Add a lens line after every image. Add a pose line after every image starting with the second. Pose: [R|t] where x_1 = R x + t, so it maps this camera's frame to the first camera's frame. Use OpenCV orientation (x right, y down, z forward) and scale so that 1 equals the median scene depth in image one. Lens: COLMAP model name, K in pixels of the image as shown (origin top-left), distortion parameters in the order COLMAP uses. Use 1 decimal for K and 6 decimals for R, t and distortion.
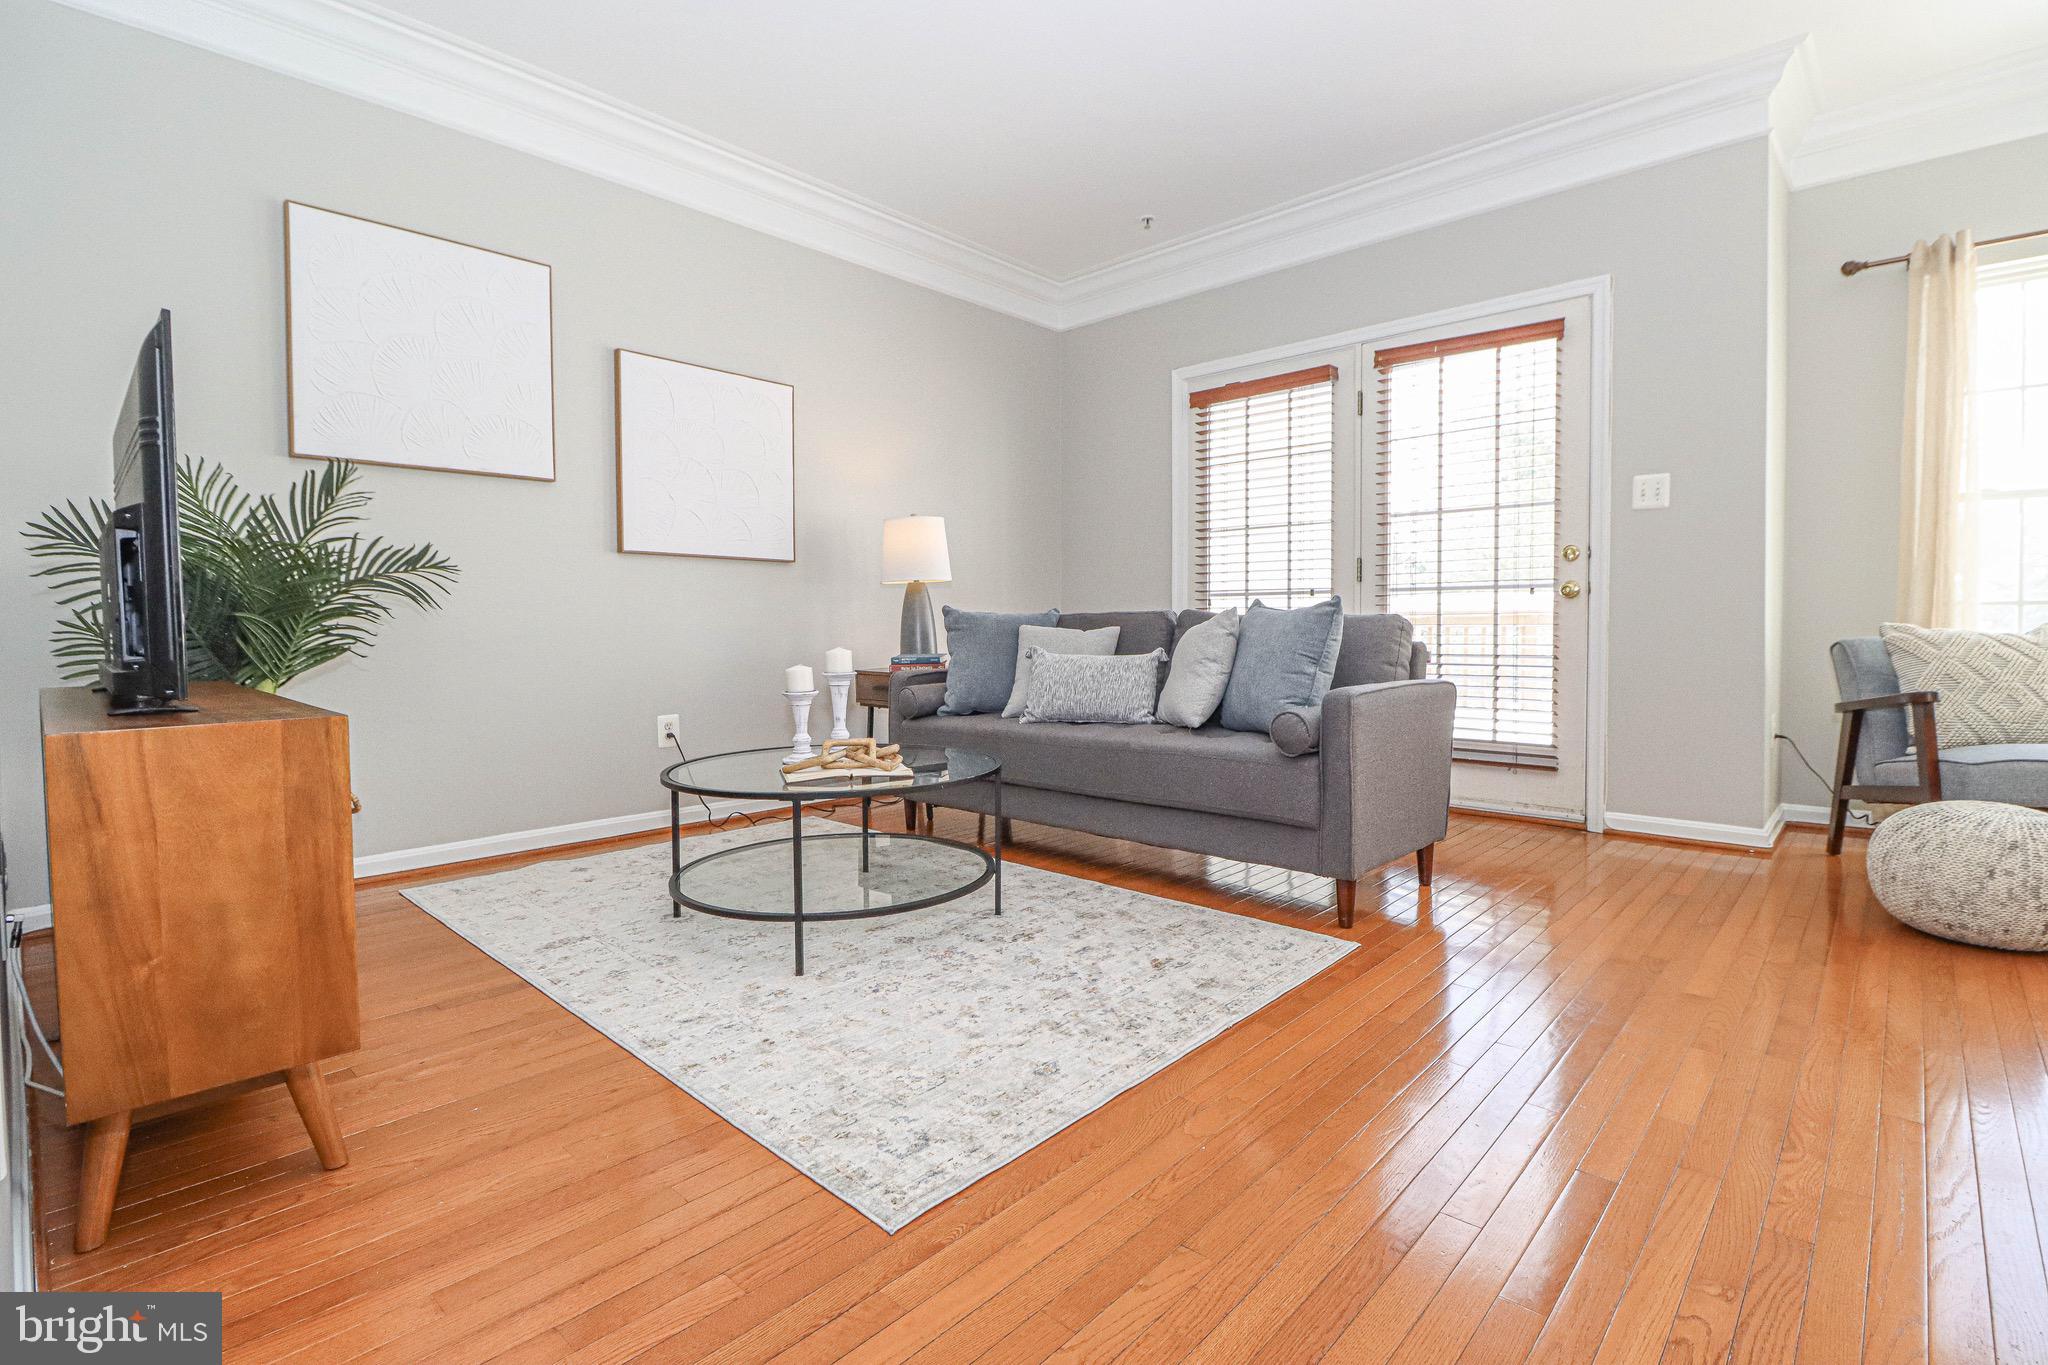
lens RADIAL K [[947.7, 0, 1051.7], [0, 947.7, 645.1], [0, 0, 1]] dist [0.000876, -0.012031]
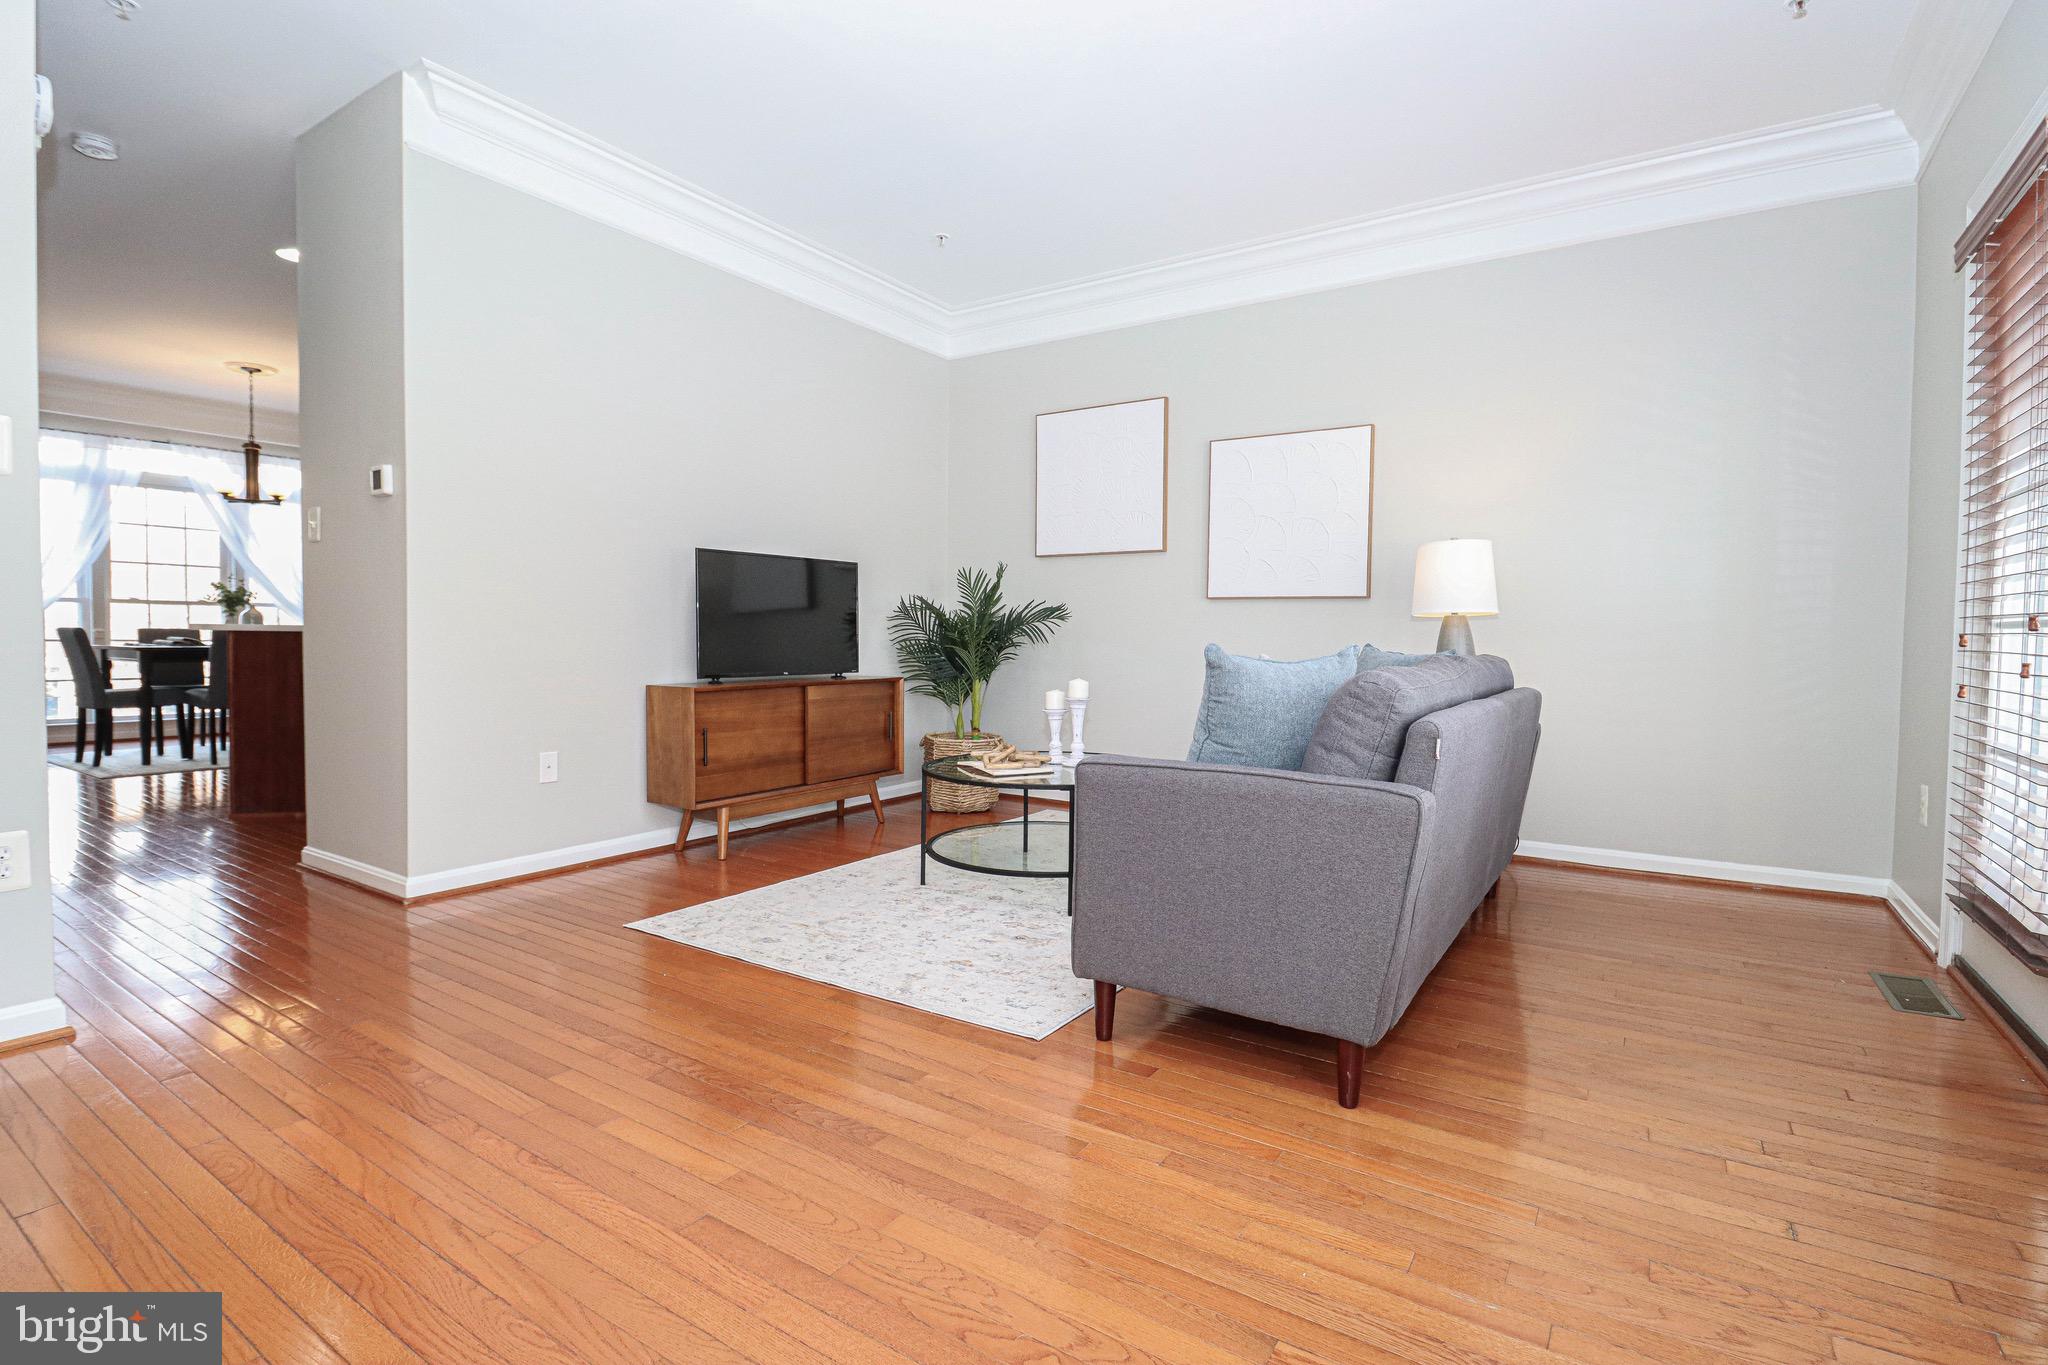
lens RADIAL K [[963.8, 0, 1034.9], [0, 963.8, 663.3], [0, 0, 1]] dist [0.003060, -0.012083]
pose [[0.158190, 0.034617, -0.986802, 1.131904], [-0.036657, 0.998902, 0.029165, -0.057653], [0.986728, 0.031559, 0.159286, 0.794416]]
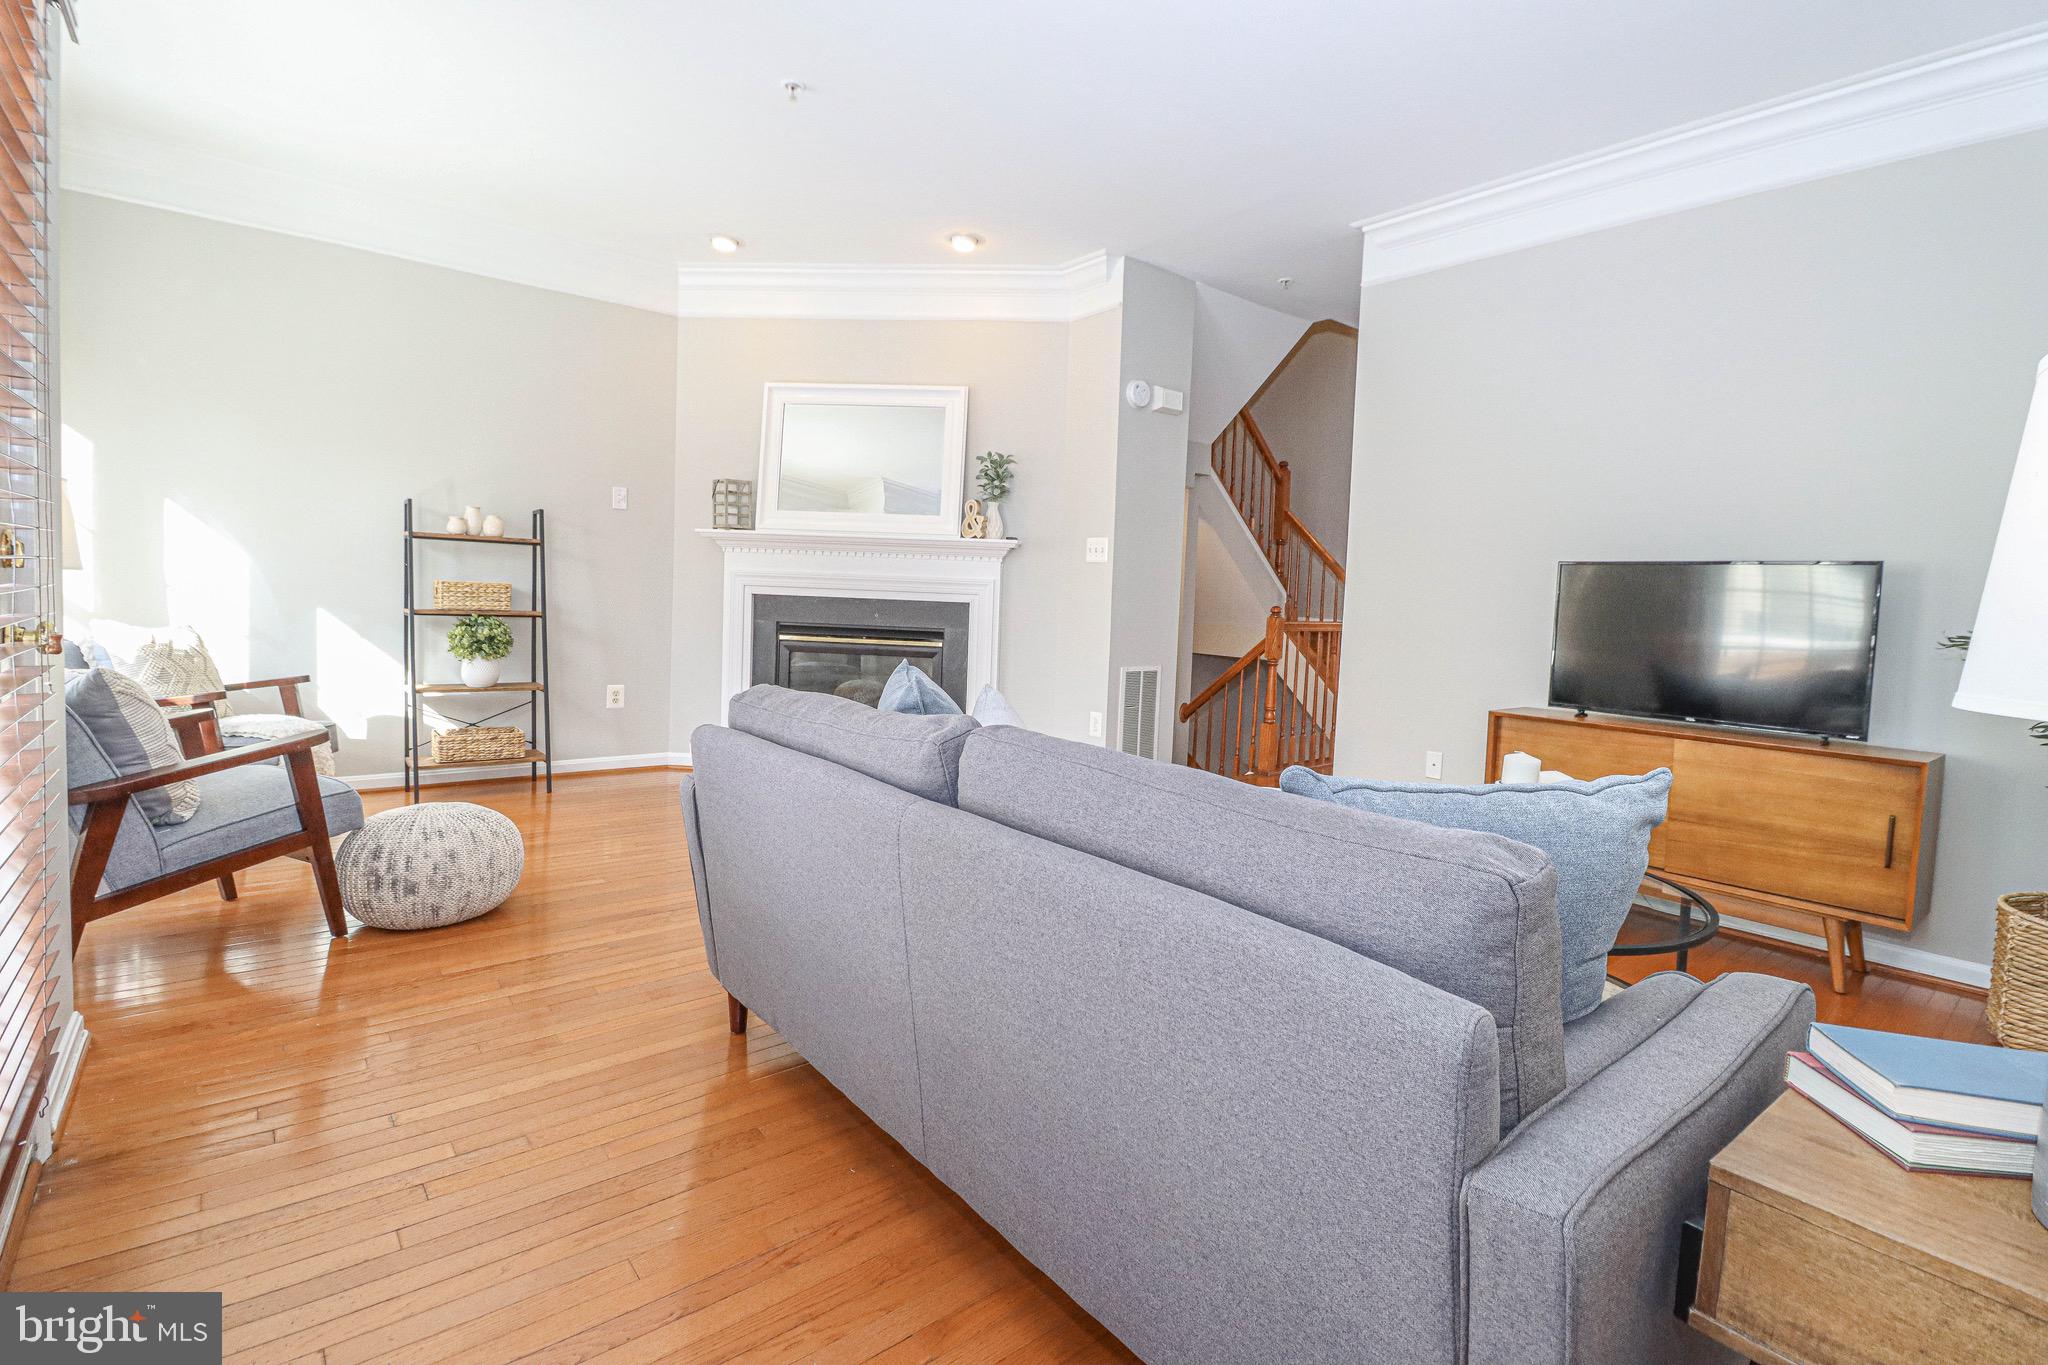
lens RADIAL K [[963.8, 0, 1034.9], [0, 963.8, 663.3], [0, 0, 1]] dist [0.003060, -0.012083]
pose [[-0.989262, -0.046092, 0.138695, 0.101104], [-0.033151, 0.995000, 0.094211, -0.136297], [-0.142344, 0.088601, -0.985844, 1.960672]]
